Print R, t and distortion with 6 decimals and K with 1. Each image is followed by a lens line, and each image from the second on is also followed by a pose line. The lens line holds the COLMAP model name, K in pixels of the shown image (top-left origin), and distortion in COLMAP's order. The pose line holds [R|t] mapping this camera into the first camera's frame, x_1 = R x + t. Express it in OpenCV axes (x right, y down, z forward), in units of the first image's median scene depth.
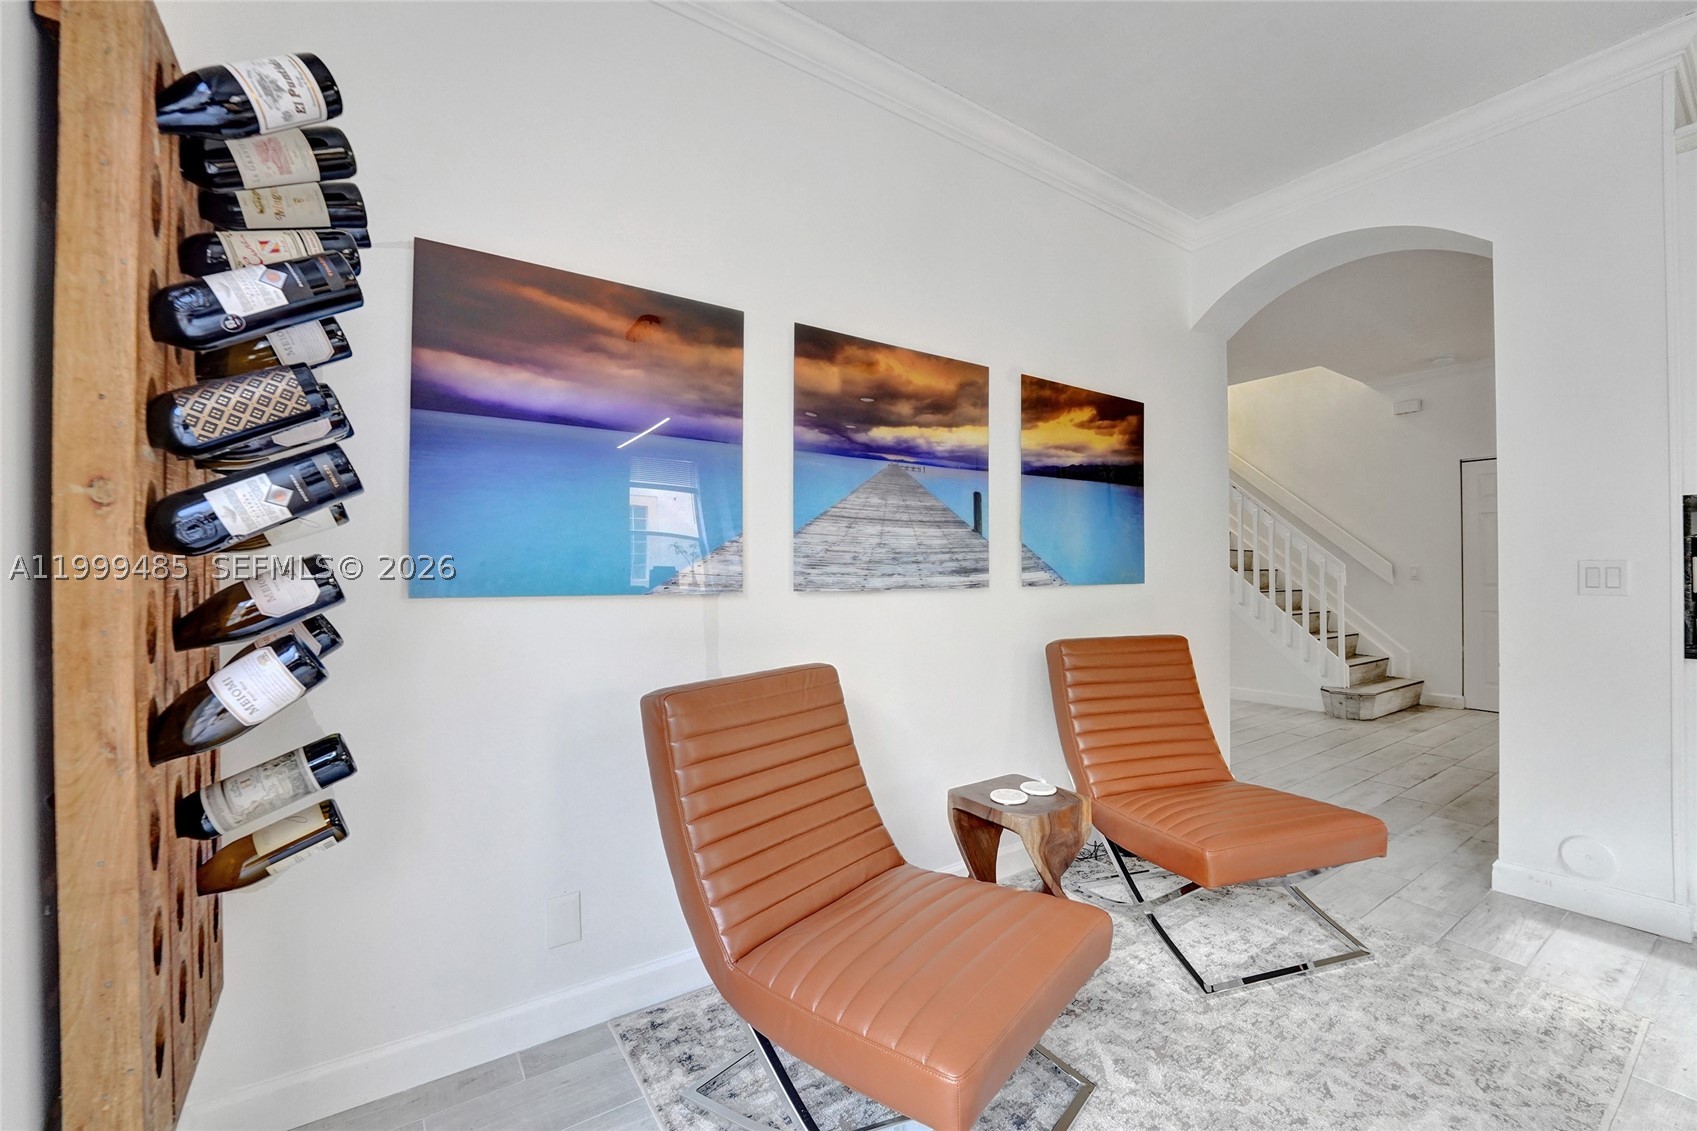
lens RADIAL K [[695.0, 0, 855.0], [0, 695.0, 563.1], [0, 0, 1]] dist [-0.027957, 0.003169]
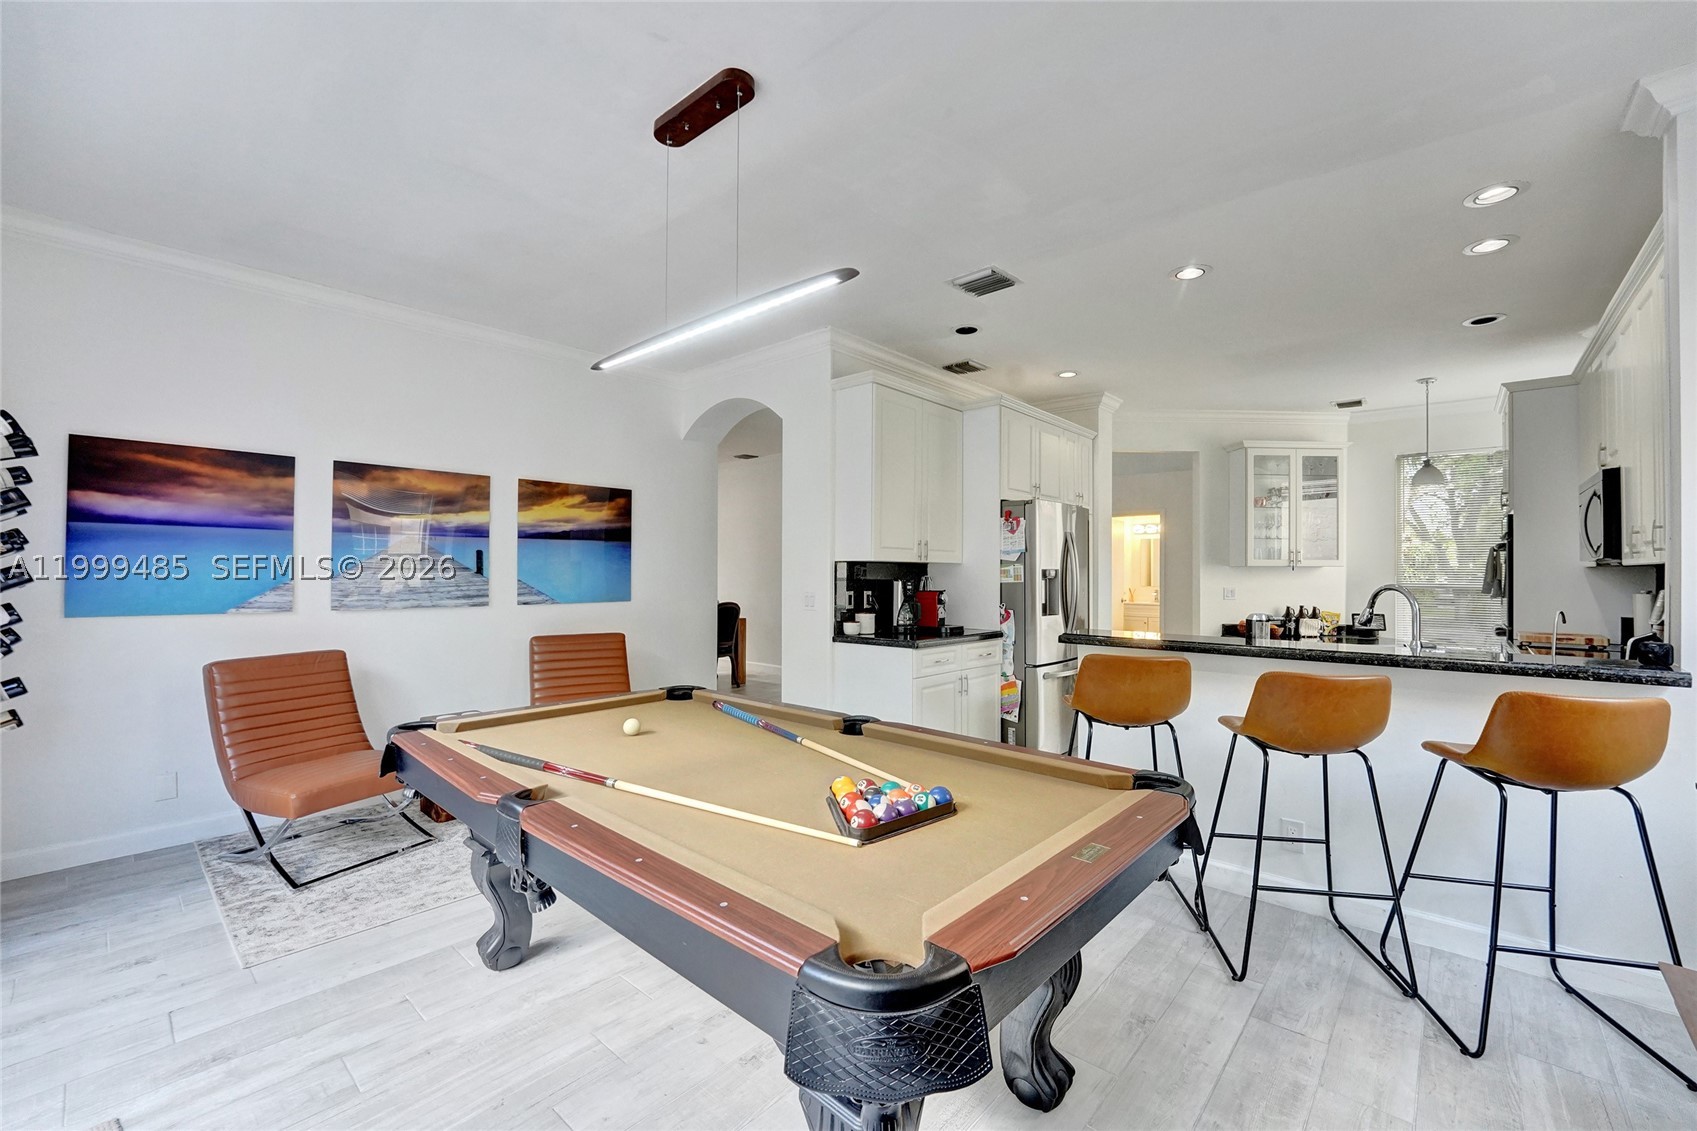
lens RADIAL K [[695.0, 0, 854.6], [0, 695.0, 564.9], [0, 0, 1]] dist [-0.027957, 0.003169]
pose [[0.971467, 0.009310, 0.236993, 0.763373], [-0.009319, 0.999956, -0.001085, -0.082988], [-0.236993, -0.001154, 0.971511, -0.984935]]
